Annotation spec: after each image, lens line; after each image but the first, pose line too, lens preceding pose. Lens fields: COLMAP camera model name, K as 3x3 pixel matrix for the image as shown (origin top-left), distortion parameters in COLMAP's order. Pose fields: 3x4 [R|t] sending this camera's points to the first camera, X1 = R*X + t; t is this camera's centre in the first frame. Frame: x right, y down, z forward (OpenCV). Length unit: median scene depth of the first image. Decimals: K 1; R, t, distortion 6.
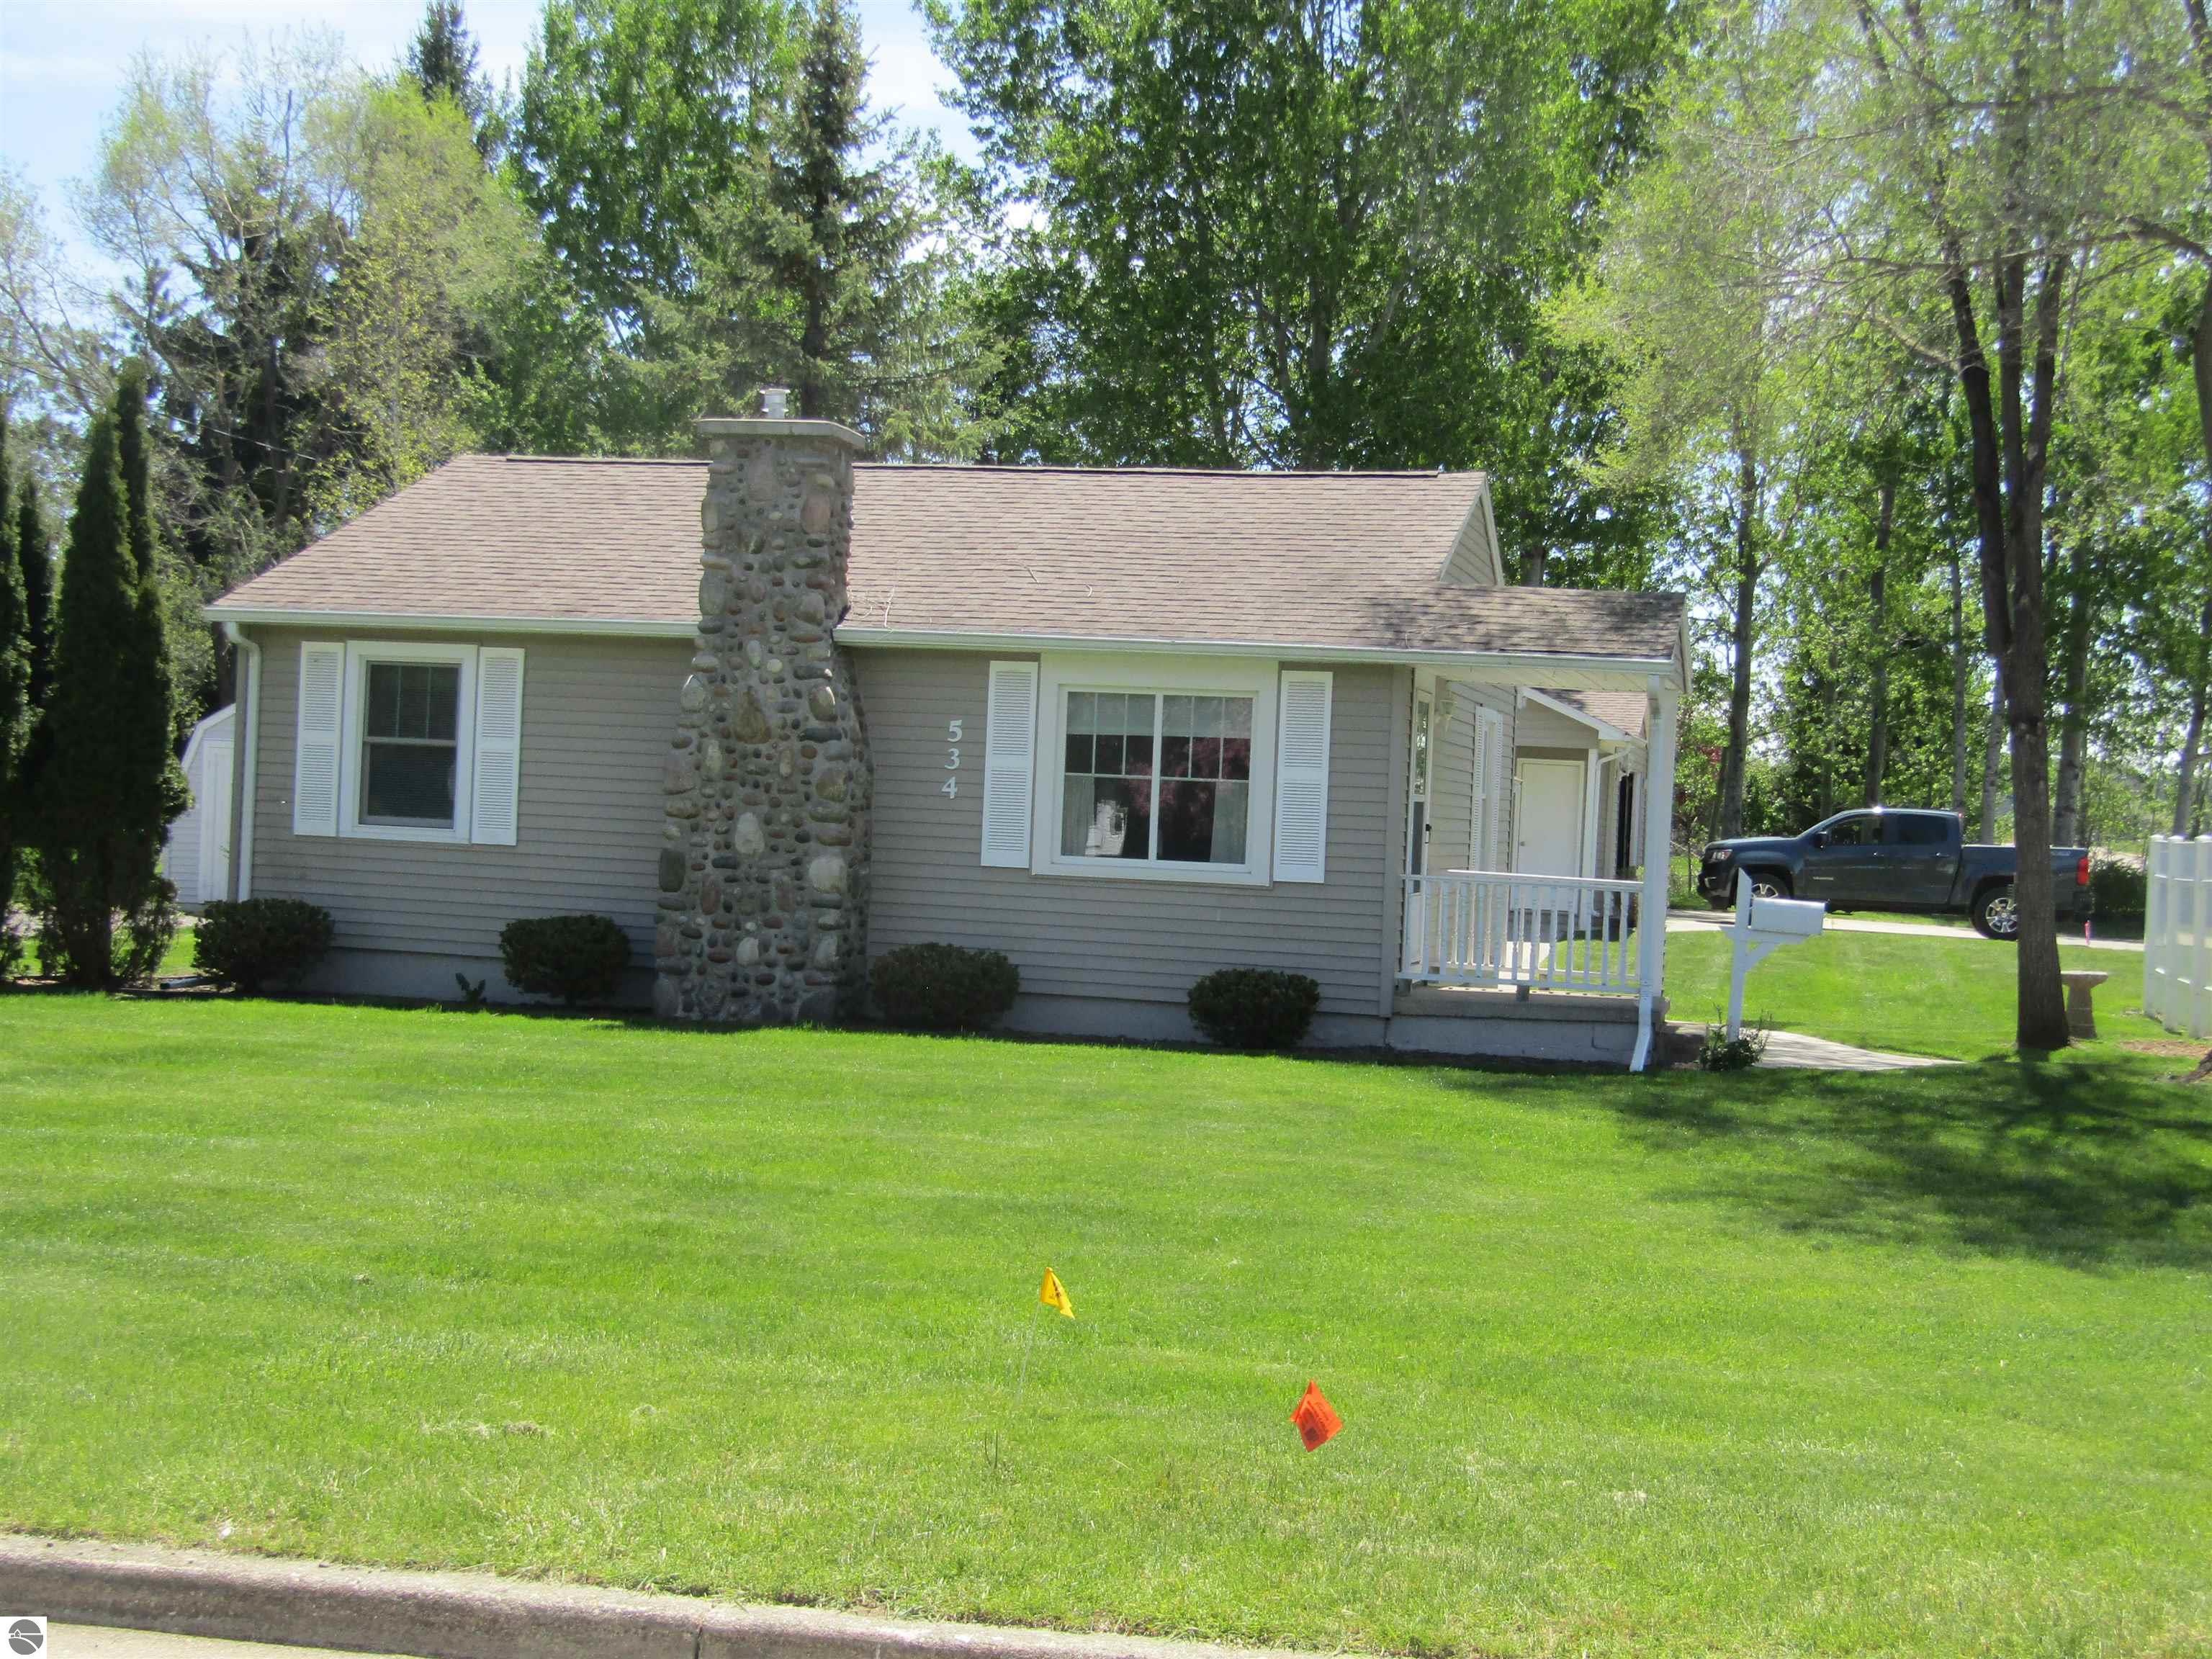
lens RADIAL K [[2853.0, 0, 1106.0], [0, 2853.0, 829.5], [0, 0, 1]] dist [0.006694, 0.027088]
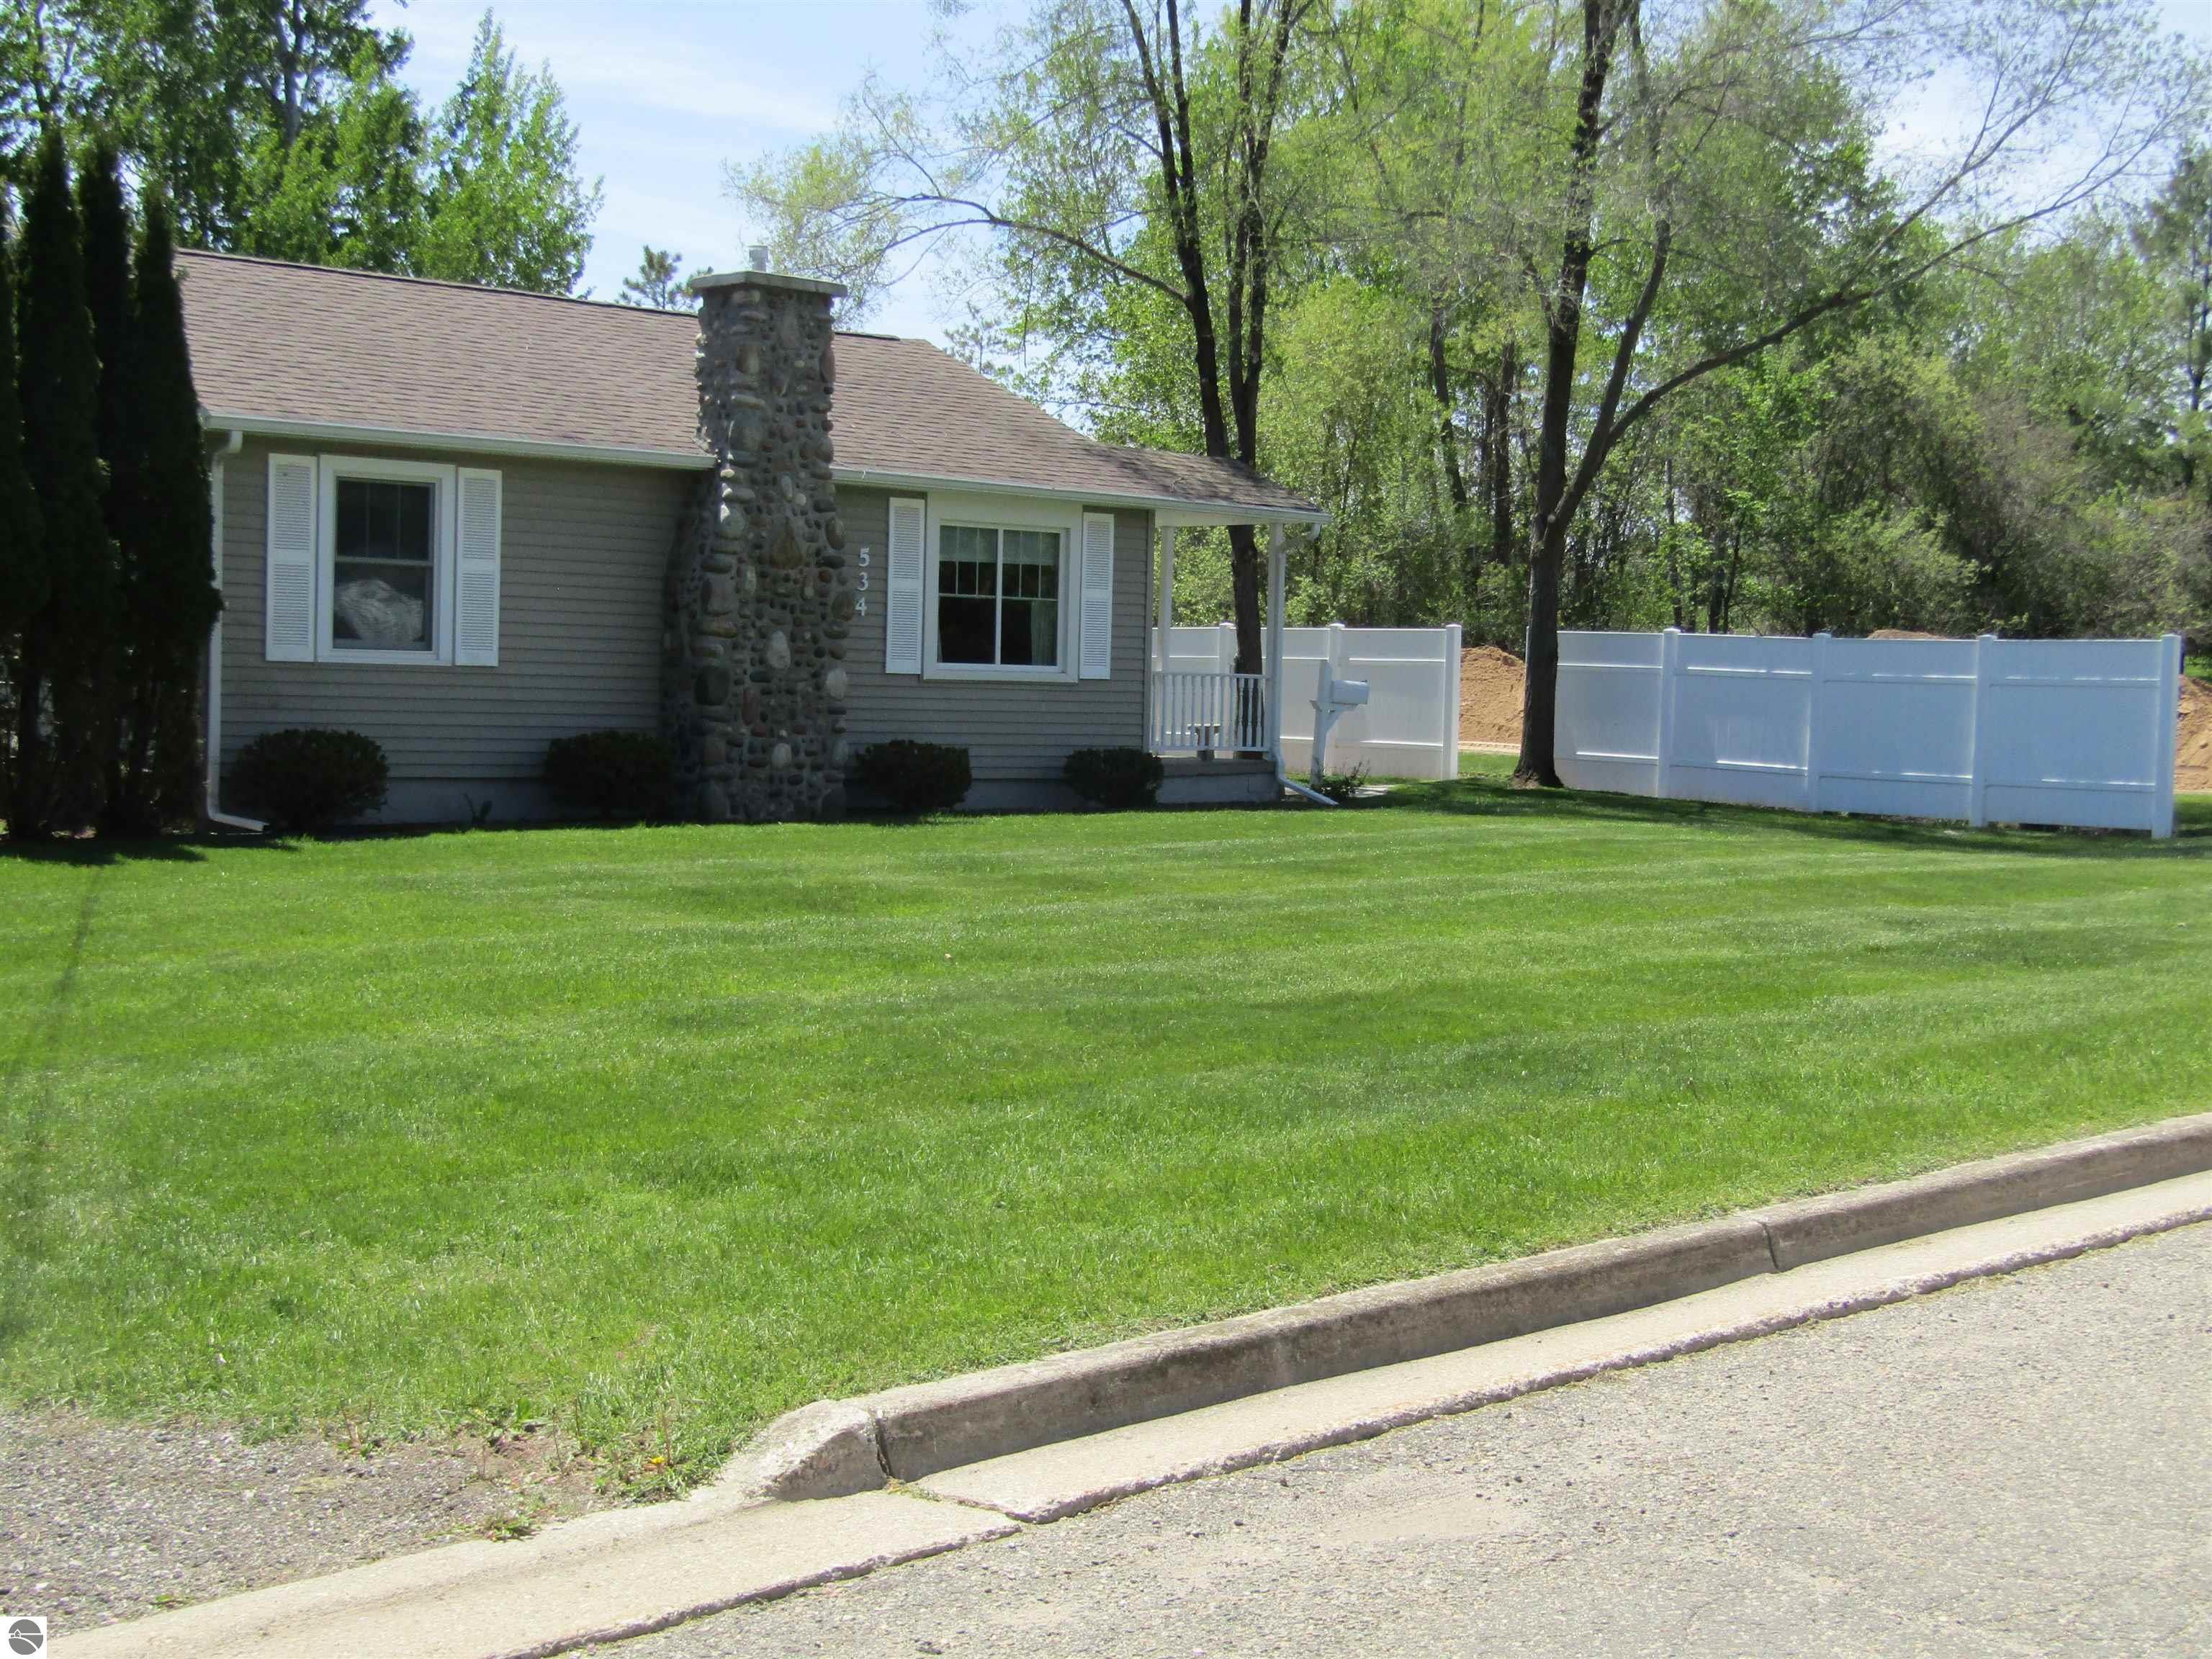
lens RADIAL K [[2853.0, 0, 1106.0], [0, 2853.0, 829.5], [0, 0, 1]] dist [0.006694, 0.027088]
pose [[0.567928, -0.074523, 0.819697, -0.967898], [0.003719, 0.996115, 0.087986, -0.026294], [-0.823070, -0.046922, 0.565999, 0.260612]]
